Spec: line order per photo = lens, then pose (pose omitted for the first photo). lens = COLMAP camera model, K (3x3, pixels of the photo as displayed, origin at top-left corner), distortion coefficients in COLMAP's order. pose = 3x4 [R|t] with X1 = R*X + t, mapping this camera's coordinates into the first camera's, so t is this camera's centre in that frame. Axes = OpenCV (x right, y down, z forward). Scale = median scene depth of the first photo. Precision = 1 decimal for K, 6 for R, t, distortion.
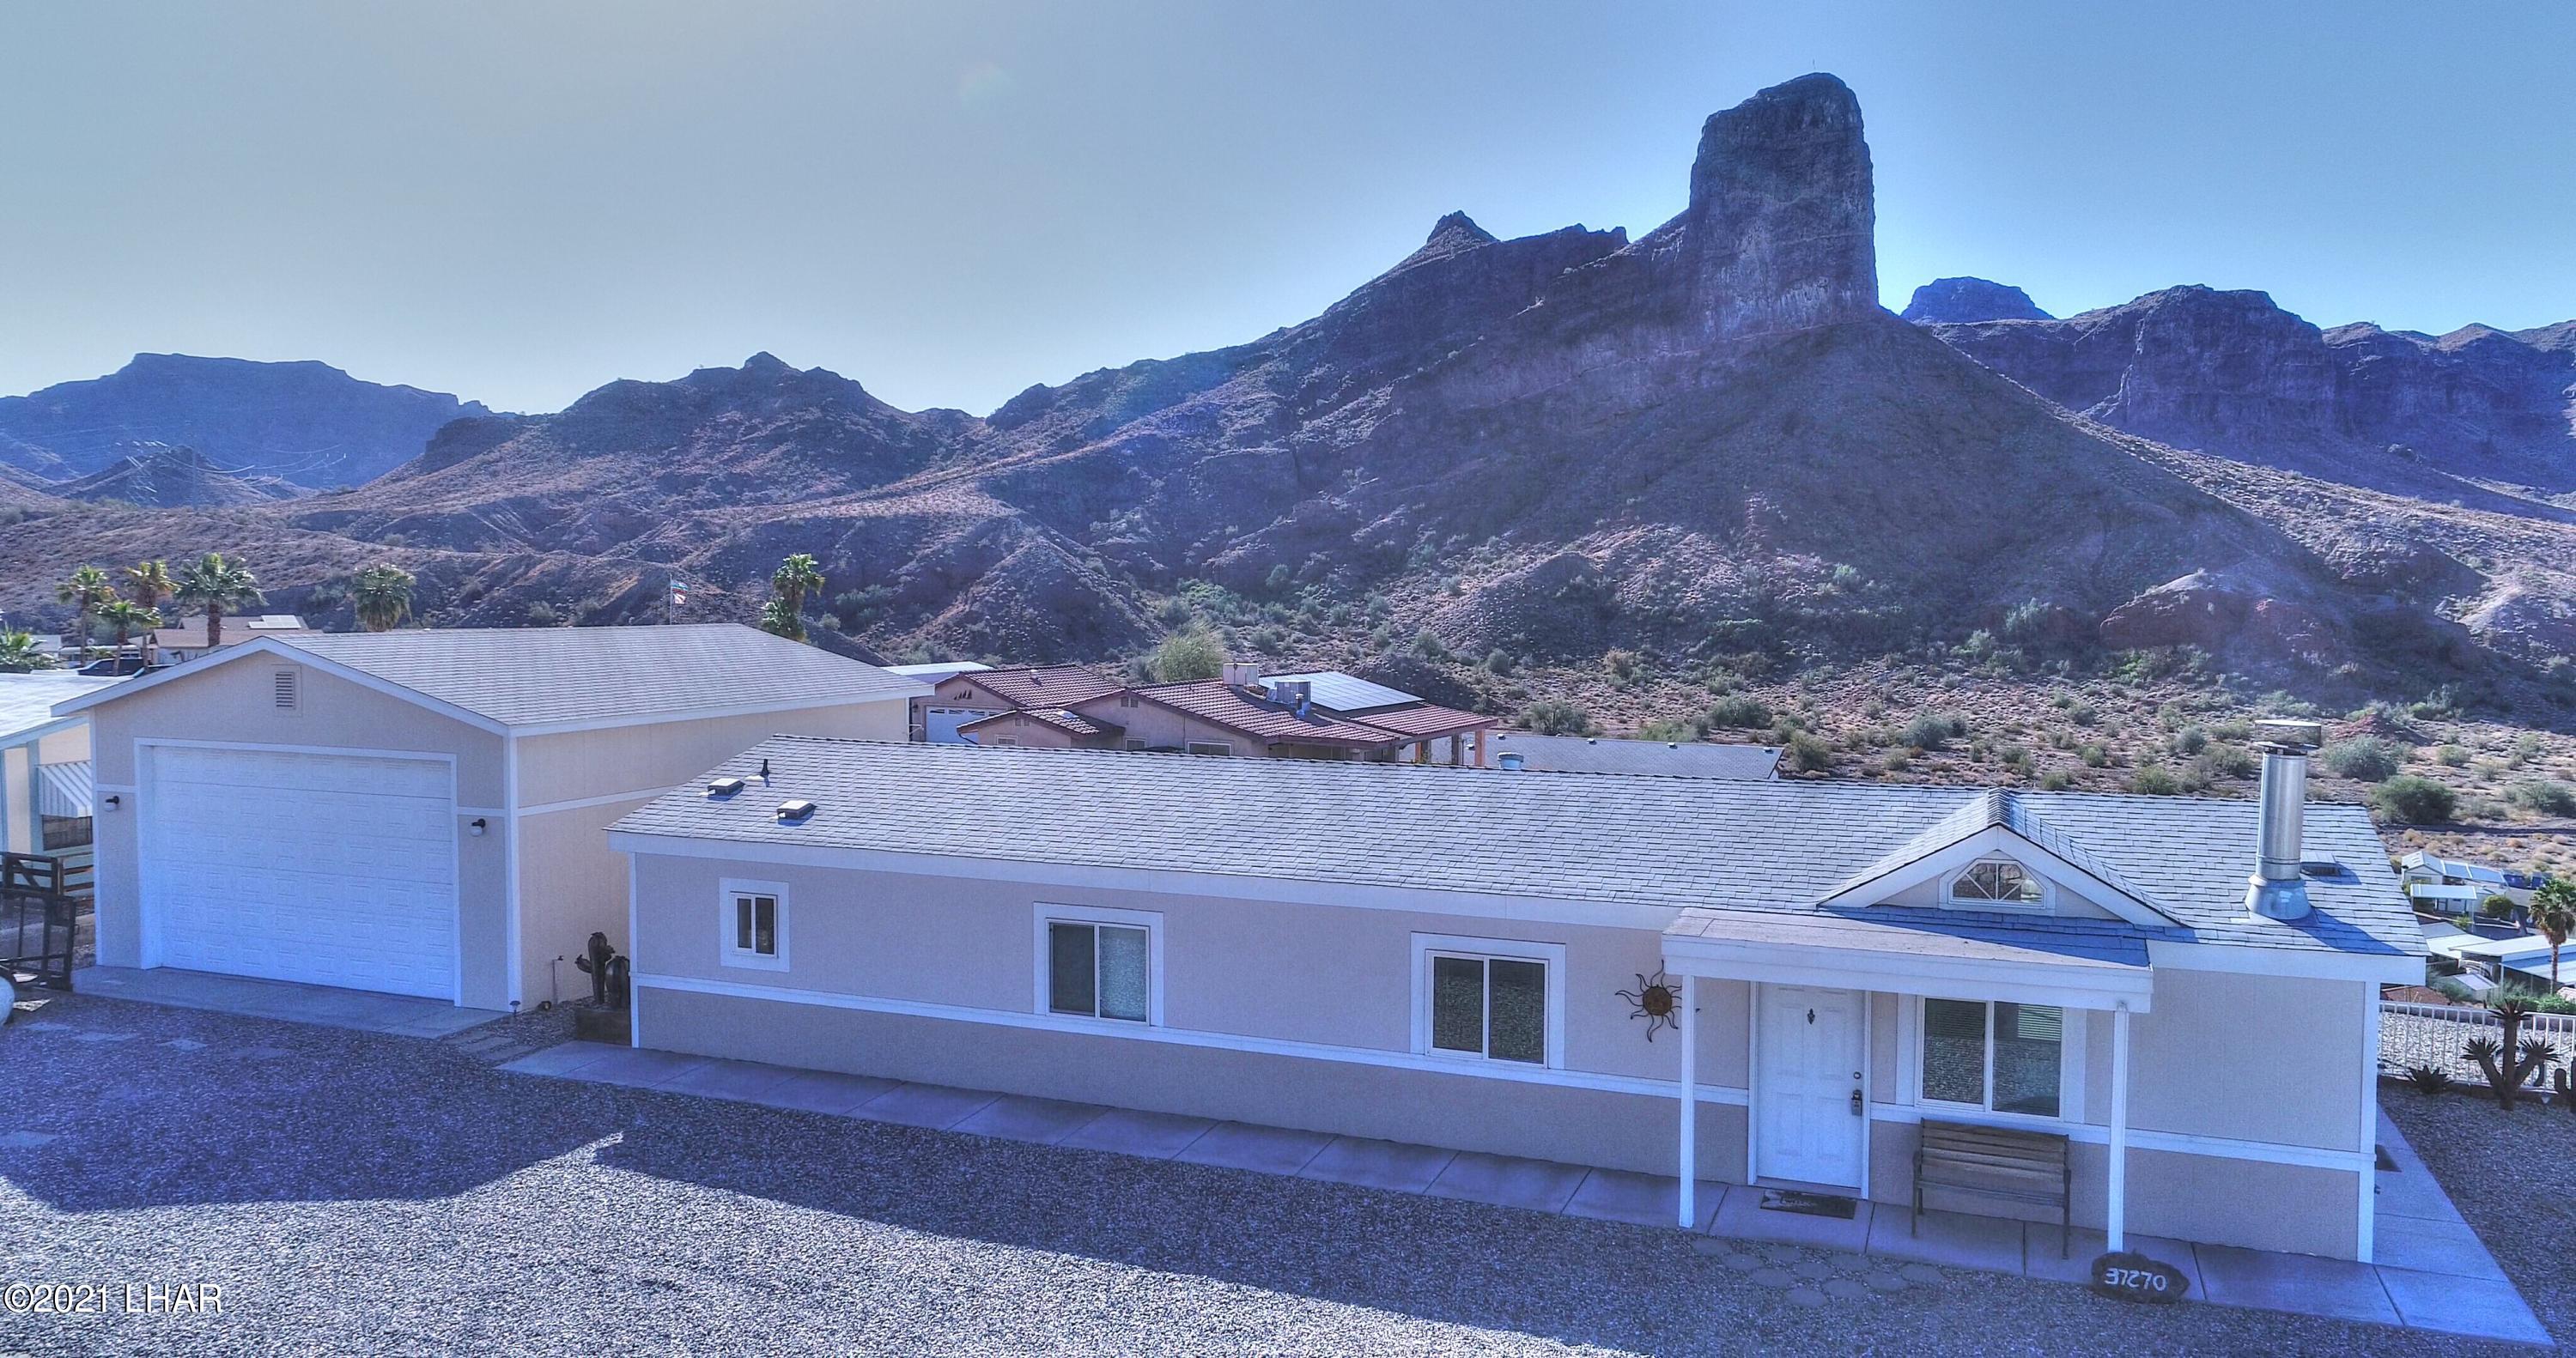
lens RADIAL K [[1788.3, 0, 1291.1], [0, 1788.3, 688.2], [0, 0, 1]] dist [0.003729, -0.001747]
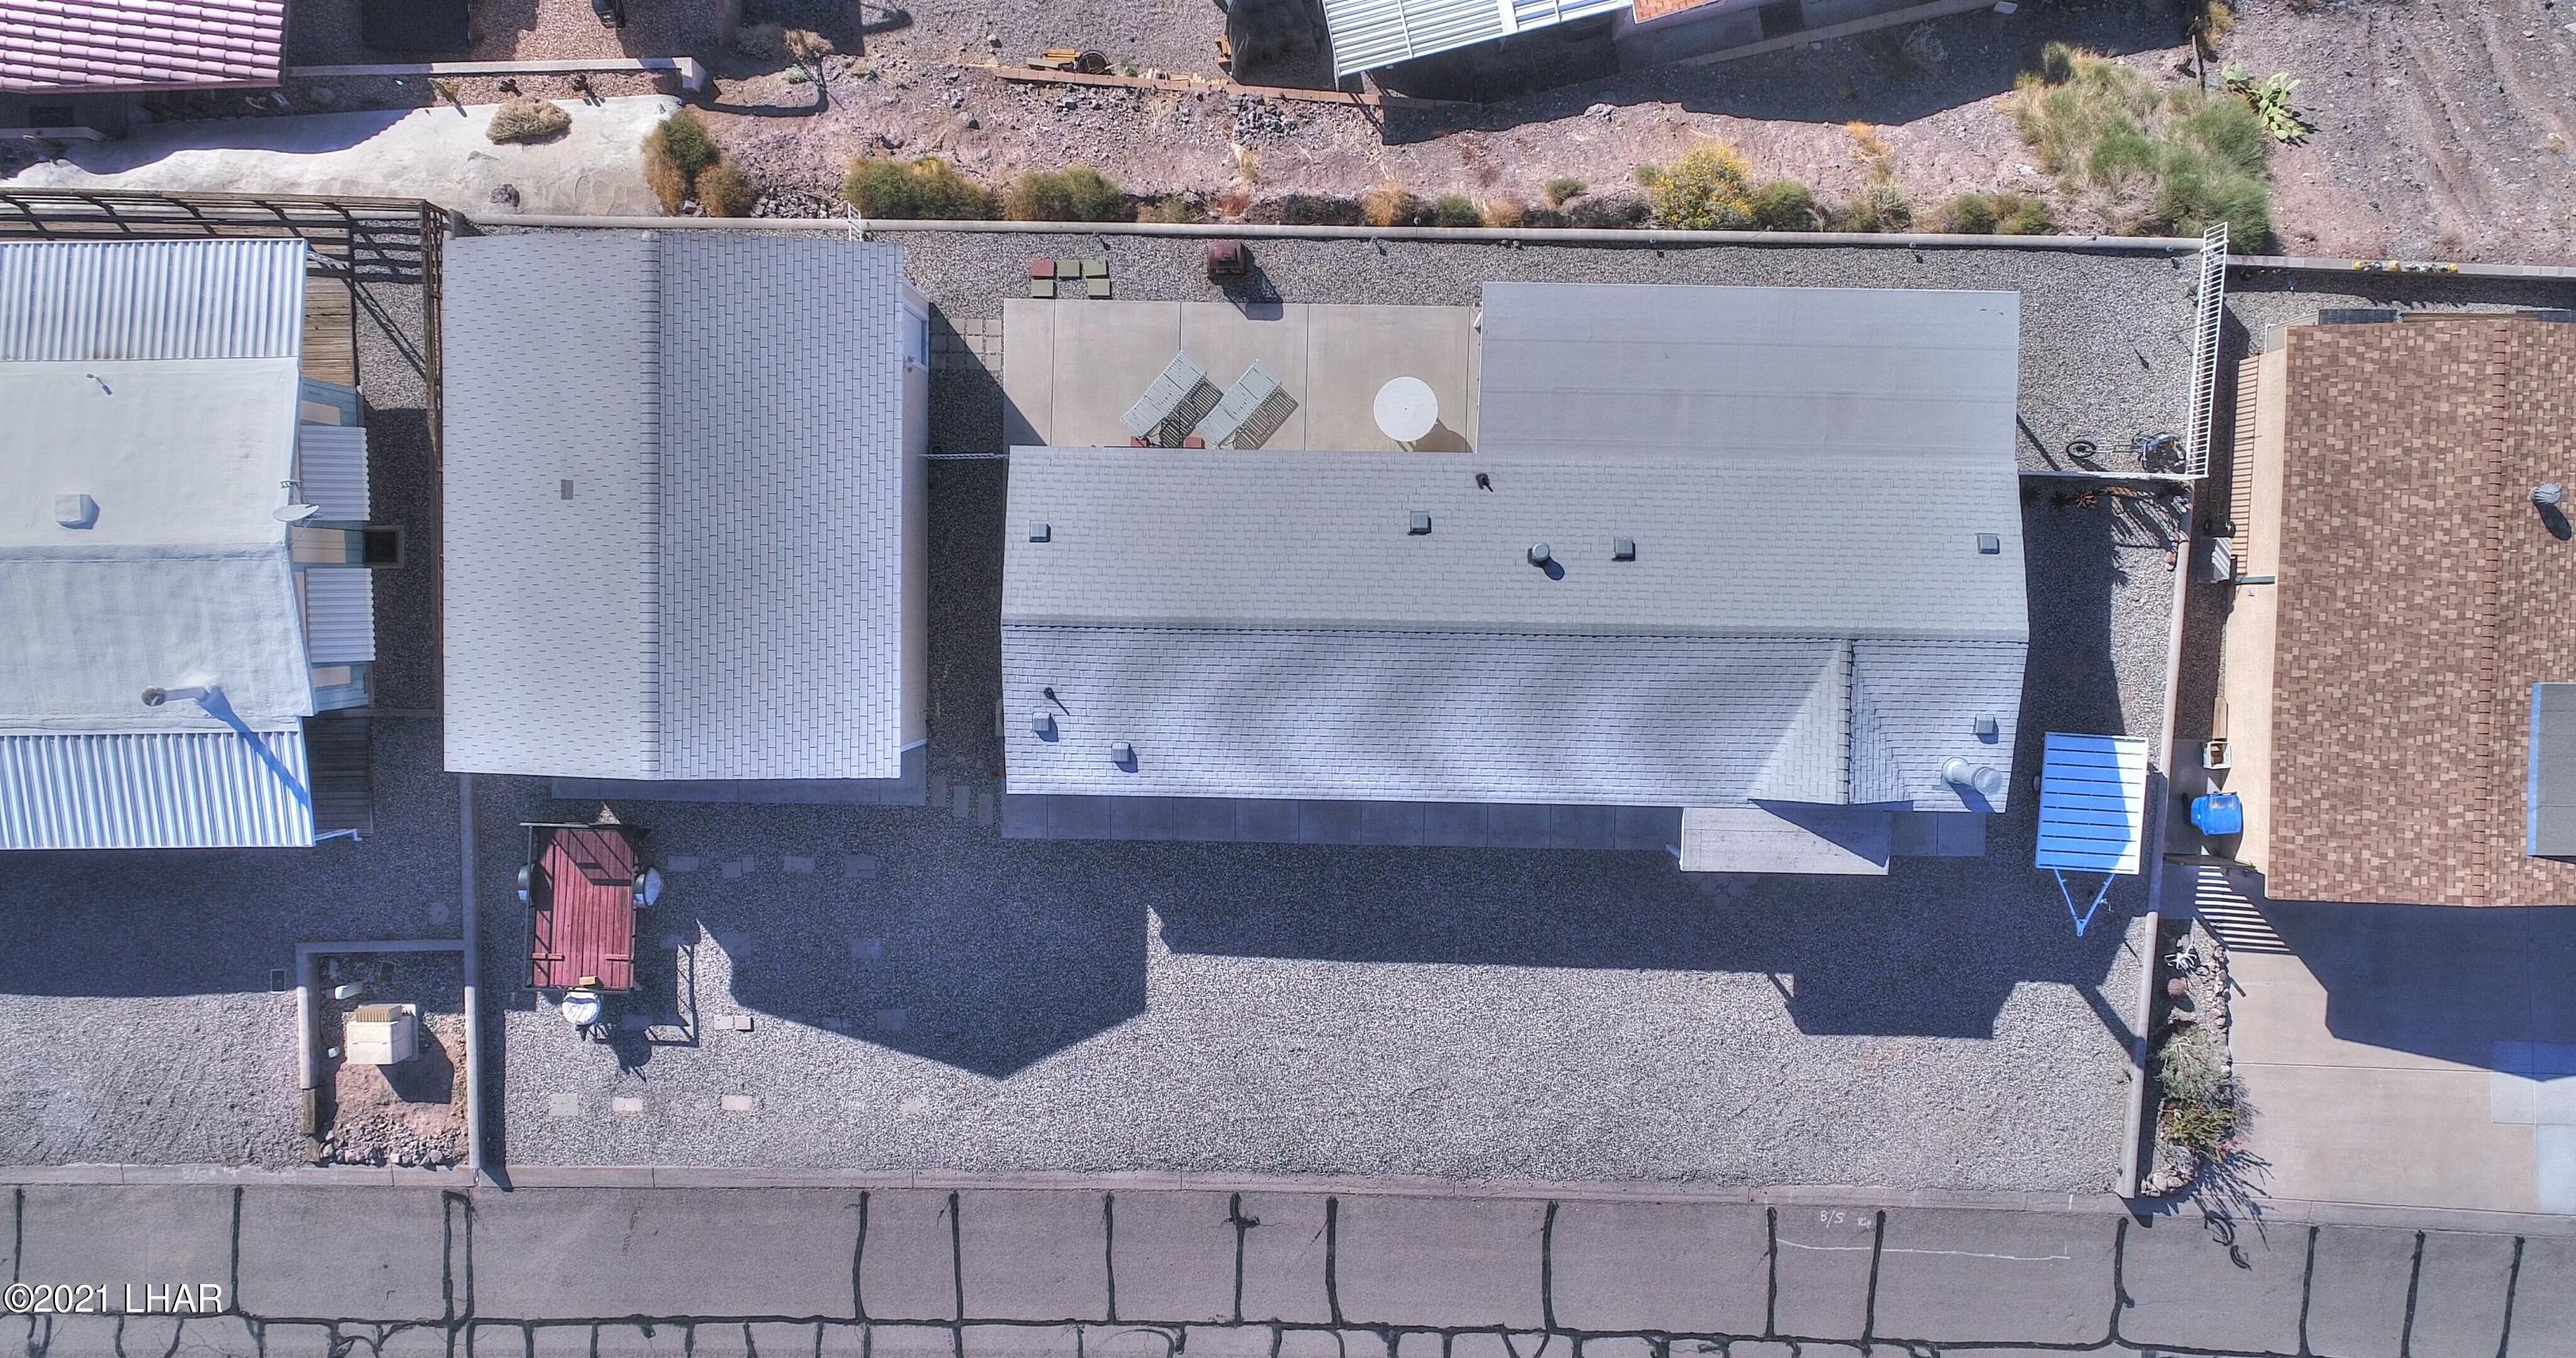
lens RADIAL K [[1788.3, 0, 1291.1], [0, 1788.3, 688.2], [0, 0, 1]] dist [0.003729, -0.001747]
pose [[0.934244, -0.356526, -0.008863, -0.008280], [0.019930, 0.027380, 0.999426, -0.119030], [-0.356078, -0.933884, 0.032685, 0.074849]]
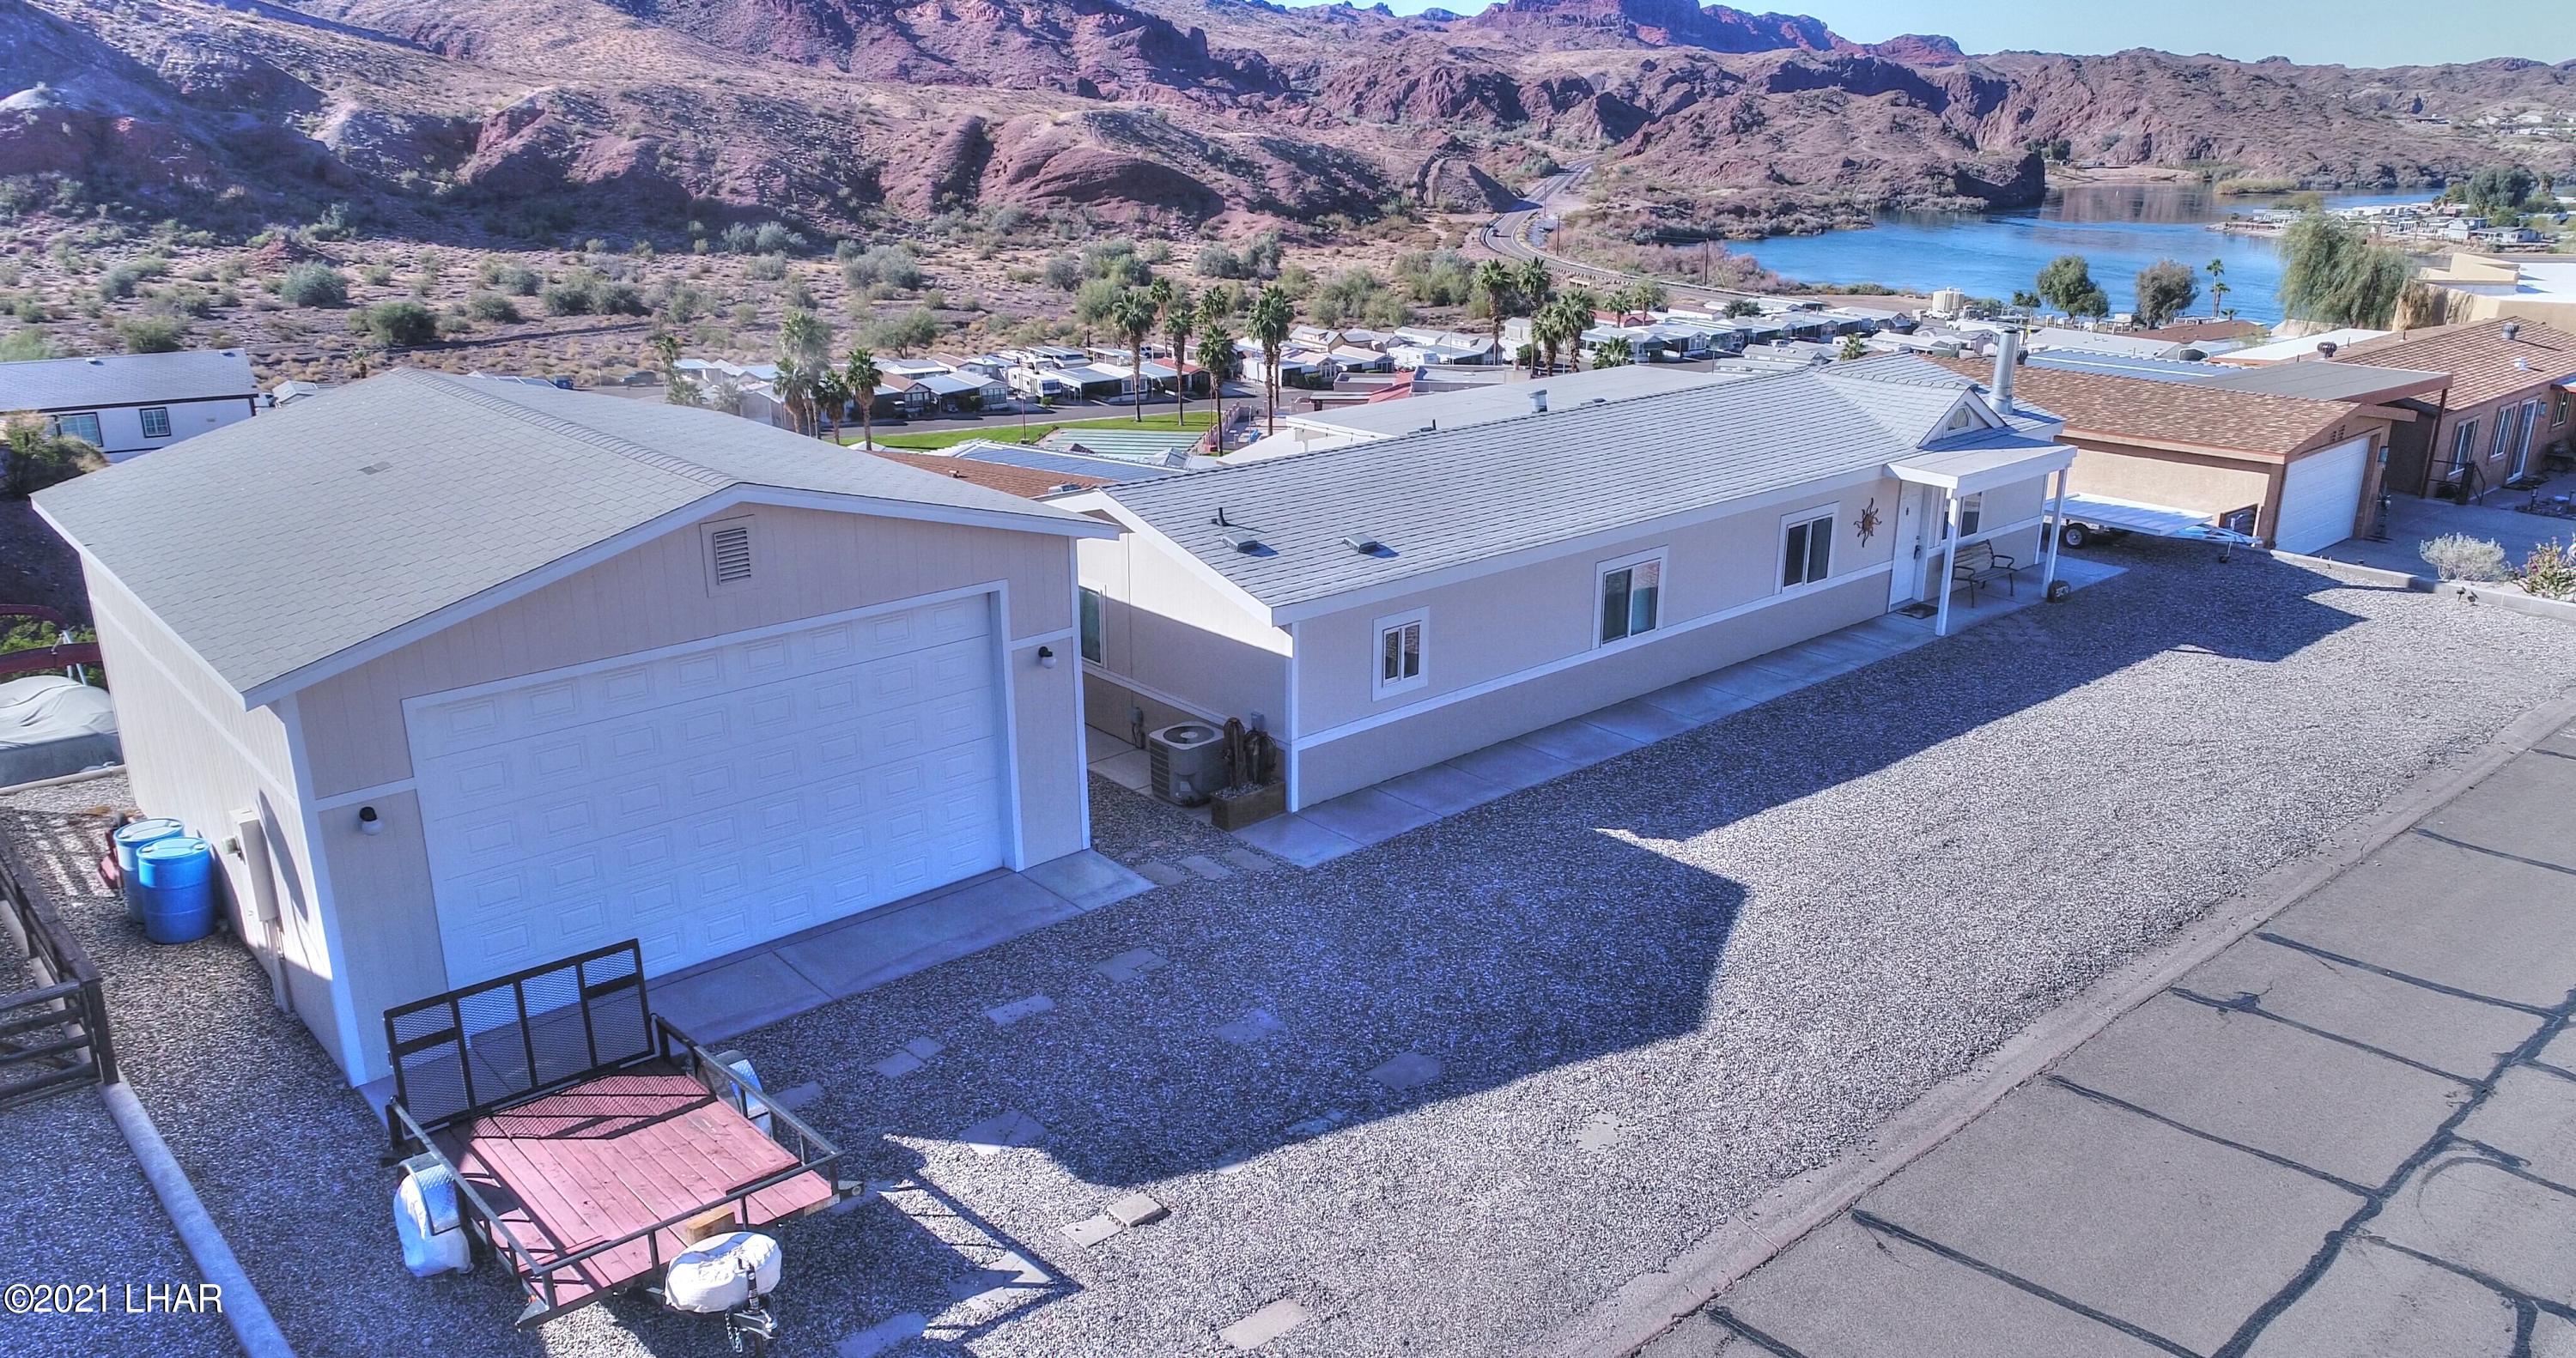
lens RADIAL K [[1788.3, 0, 1291.1], [0, 1788.3, 688.2], [0, 0, 1]] dist [0.003729, -0.001747]
pose [[0.445368, -0.281934, 0.849800, -0.094313], [0.049838, 0.955464, 0.290870, -0.012060], [-0.893960, -0.087192, 0.439583, 0.045541]]
